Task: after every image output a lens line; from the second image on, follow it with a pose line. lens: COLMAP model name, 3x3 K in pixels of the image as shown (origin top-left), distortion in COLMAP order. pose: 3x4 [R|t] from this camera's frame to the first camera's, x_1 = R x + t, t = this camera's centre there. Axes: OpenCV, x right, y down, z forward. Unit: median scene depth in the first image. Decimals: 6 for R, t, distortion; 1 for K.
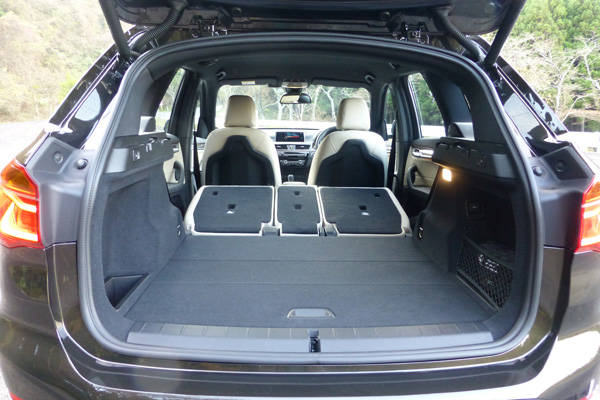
lens RADIAL K [[439.7, 0, 301.4], [0, 439.7, 203.8], [0, 0, 1]] dist [-0.008677, 0.011645]
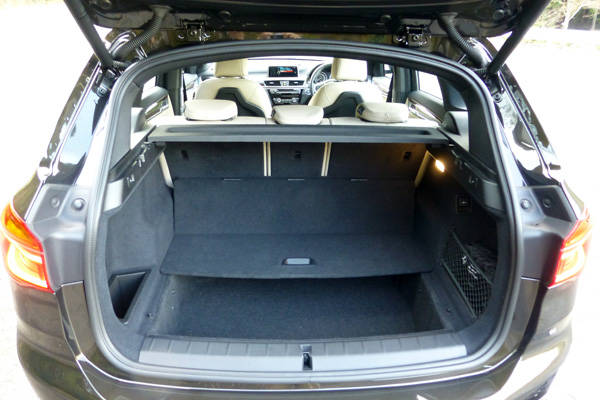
lens RADIAL K [[439.7, 0, 300.7], [0, 439.7, 201.3], [0, 0, 1]] dist [-0.008677, 0.011645]
pose [[0.999924, -0.001450, 0.012214, -0.000363], [-0.001551, 0.970243, 0.242130, -0.319725], [-0.012202, -0.242130, 0.970167, 0.009610]]
